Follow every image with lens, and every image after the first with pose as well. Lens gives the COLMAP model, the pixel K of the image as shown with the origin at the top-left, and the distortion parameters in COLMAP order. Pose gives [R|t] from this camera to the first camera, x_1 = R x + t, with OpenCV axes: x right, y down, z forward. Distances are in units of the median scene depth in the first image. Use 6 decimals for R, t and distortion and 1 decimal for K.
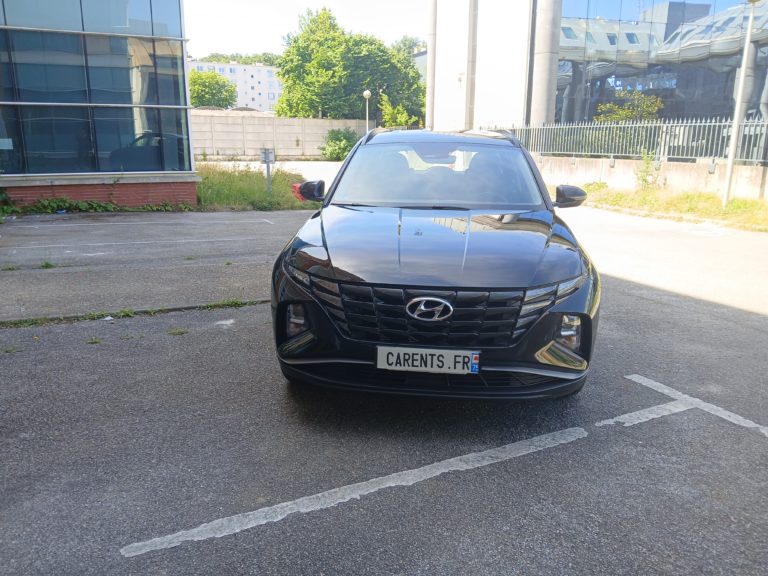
lens RADIAL K [[595.2, 0, 385.1], [0, 595.2, 289.2], [0, 0, 1]] dist [0.036762, -0.091446]
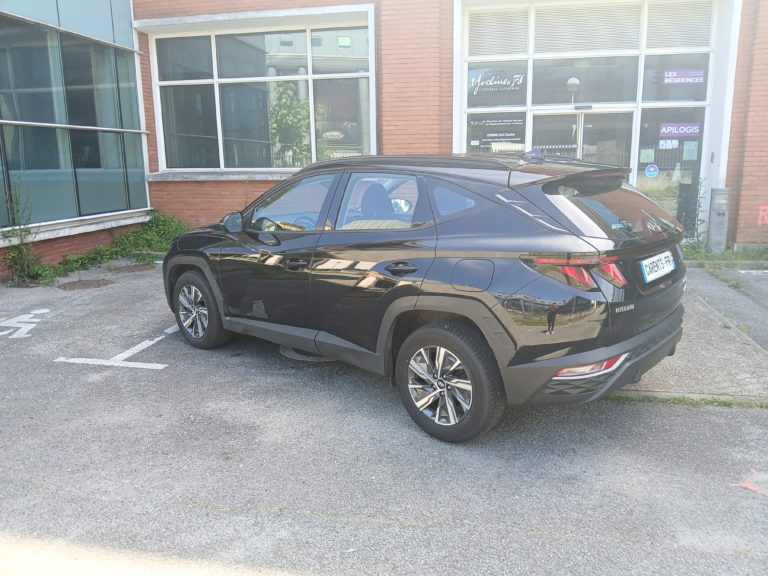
lens RADIAL K [[591.9, 0, 386.3], [0, 591.9, 288.7], [0, 0, 1]] dist [0.062919, -0.141854]
pose [[-0.592893, 0.168798, -0.787391, 1.115808], [-0.185411, 0.922900, 0.337459, -0.507261], [0.783646, 0.346068, -0.515884, 2.011737]]
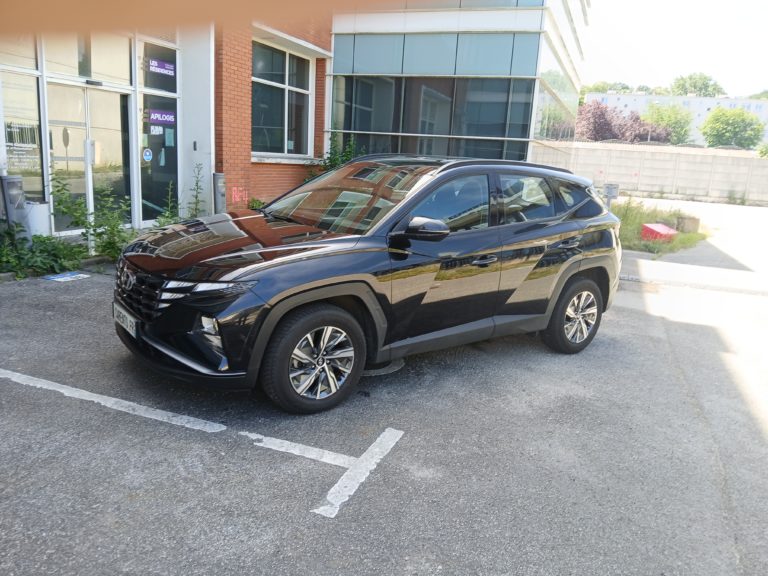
lens RADIAL K [[591.9, 0, 386.3], [0, 591.9, 288.7], [0, 0, 1]] dist [0.062919, -0.141854]
pose [[0.683724, 0.190714, -0.704379, 1.037003], [-0.231276, 0.972118, 0.038711, -0.095512], [0.692122, 0.136439, 0.708767, 0.358589]]
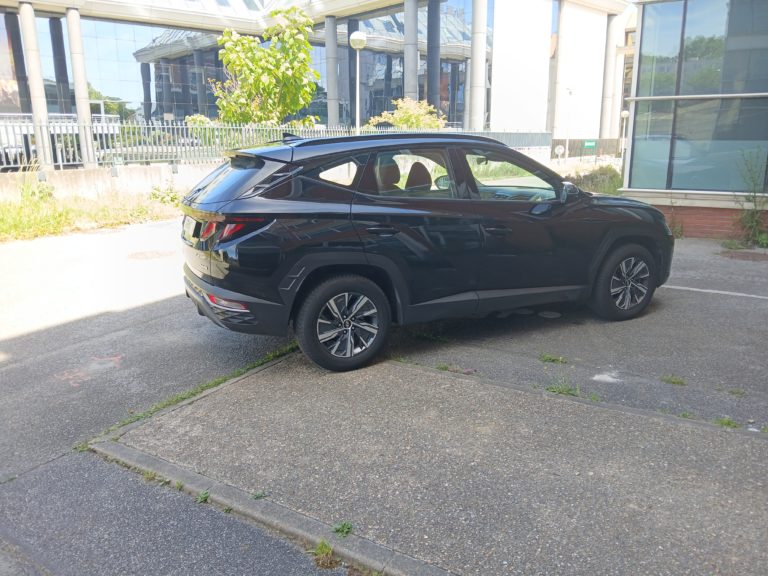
lens RADIAL K [[597.1, 0, 389.5], [0, 597.1, 282.3], [0, 0, 1]] dist [0.053294, -0.109248]
pose [[-0.526873, -0.197830, 0.826601, -1.016241], [0.210371, 0.911921, 0.352340, -0.543311], [-0.823498, 0.359532, -0.438848, 2.094360]]
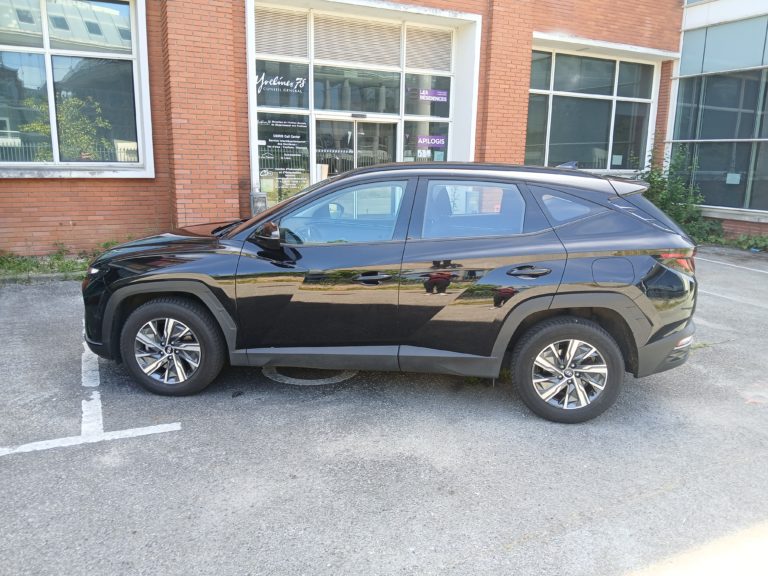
lens RADIAL K [[591.9, 0, 386.3], [0, 591.9, 288.7], [0, 0, 1]] dist [0.062919, -0.141854]
pose [[0.000331, 0.202537, -0.979275, 1.335677], [-0.262196, 0.945032, 0.195366, -0.333809], [0.965015, 0.256698, 0.053417, 1.273187]]
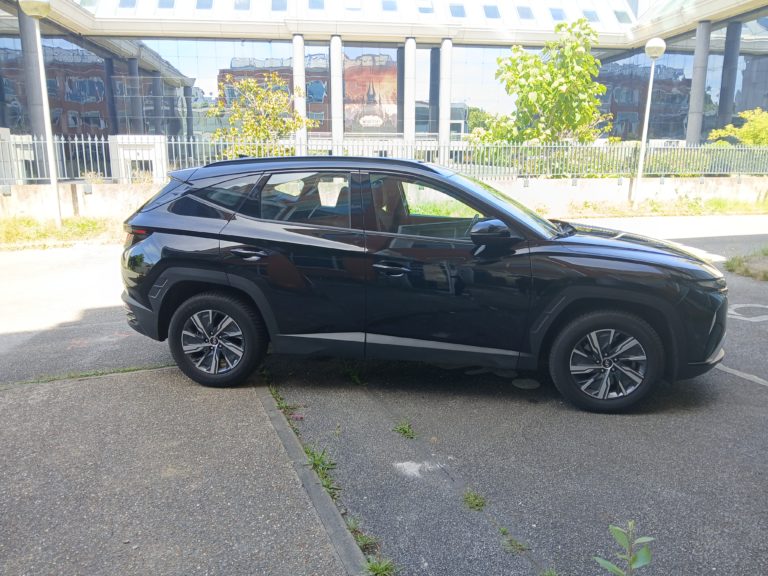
lens RADIAL K [[595.2, 0, 385.1], [0, 595.2, 289.2], [0, 0, 1]] dist [0.036762, -0.091446]
pose [[0.068271, -0.220364, 0.973026, -1.128905], [0.241286, 0.949995, 0.198219, -0.340362], [-0.968050, 0.221245, 0.118028, 1.242375]]
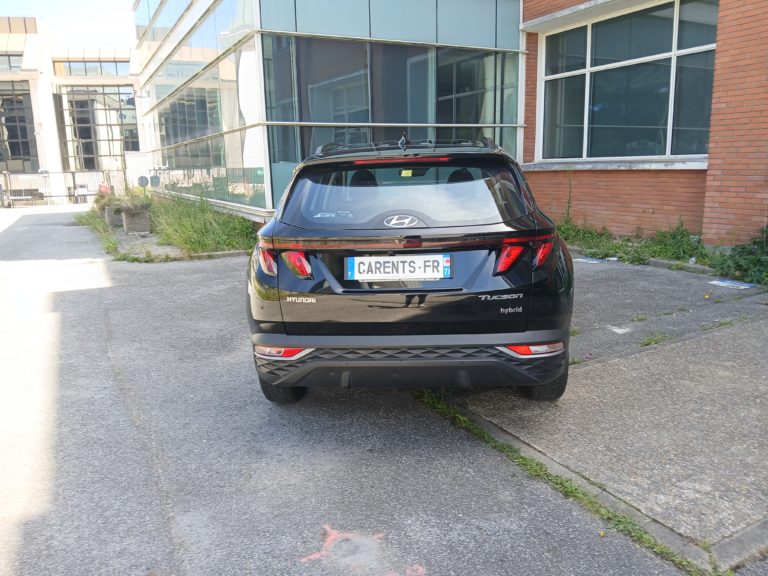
lens RADIAL K [[591.9, 0, 386.3], [0, 591.9, 288.7], [0, 0, 1]] dist [0.062919, -0.141854]
pose [[-0.999366, 0.022845, -0.027322, 0.211579], [0.008728, 0.900866, 0.434010, -0.615732], [0.034528, 0.433496, -0.900494, 2.544620]]
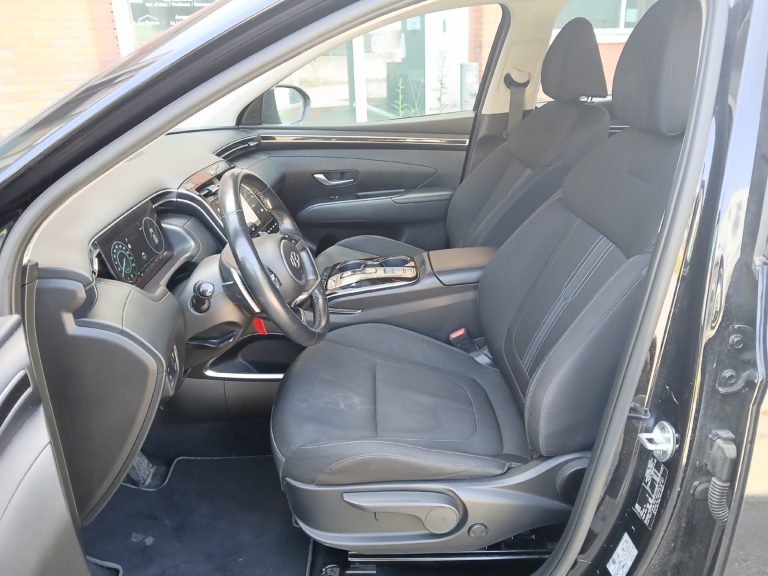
lens RADIAL K [[591.9, 0, 386.3], [0, 591.9, 288.7], [0, 0, 1]] dist [0.062919, -0.141854]
pose [[0.120147, 0.364690, -0.923345, 0.482089], [-0.212154, 0.918028, 0.334984, -0.247960], [0.969822, 0.155644, 0.187668, 1.193214]]
